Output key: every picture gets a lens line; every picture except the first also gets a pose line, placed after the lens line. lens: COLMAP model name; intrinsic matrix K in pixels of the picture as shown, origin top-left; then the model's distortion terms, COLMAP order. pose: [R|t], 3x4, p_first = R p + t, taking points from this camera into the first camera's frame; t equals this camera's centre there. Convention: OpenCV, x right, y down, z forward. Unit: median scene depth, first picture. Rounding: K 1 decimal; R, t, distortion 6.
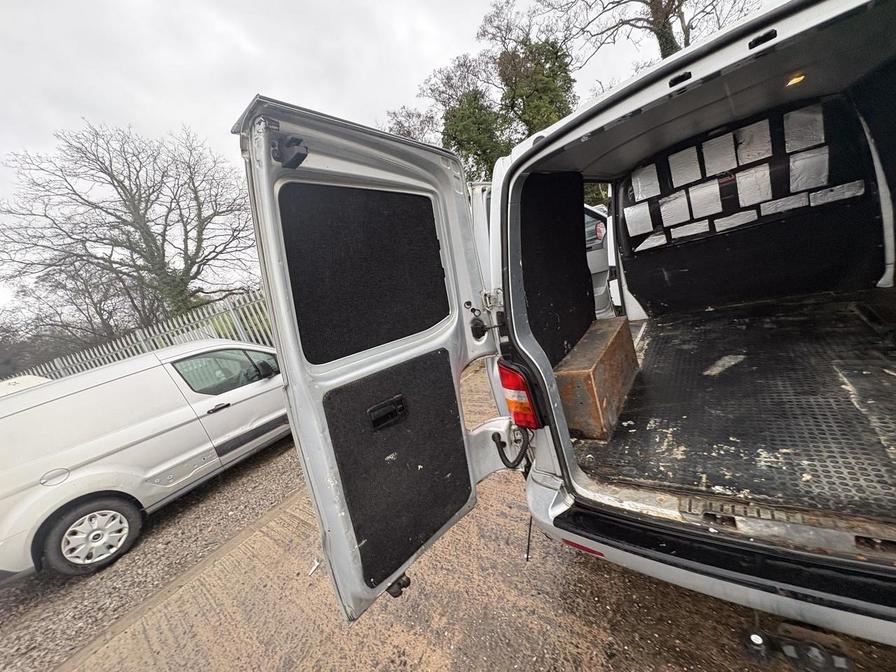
lens RADIAL K [[356.4, 0, 448.4], [0, 356.4, 335.9], [0, 0, 1]] dist [0.000342, -0.000257]
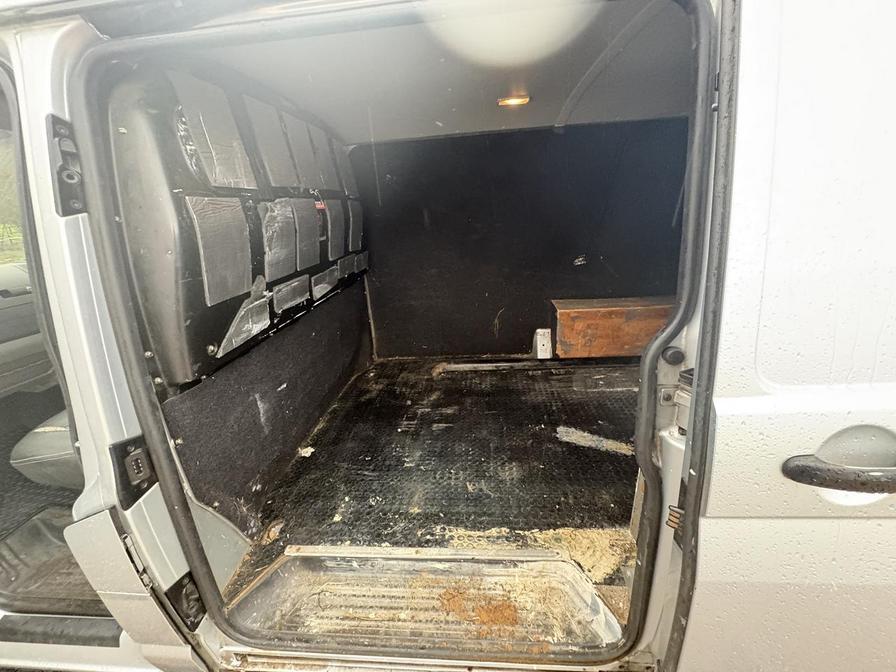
lens RADIAL K [[356.4, 0, 447.4], [0, 356.4, 337.4], [0, 0, 1]] dist [0.000342, -0.000257]
pose [[-0.473135, 0.028766, 0.880520, 0.180731], [0.377072, 0.909905, 0.172888, -0.235702], [-0.796216, 0.413819, -0.441355, 0.993820]]
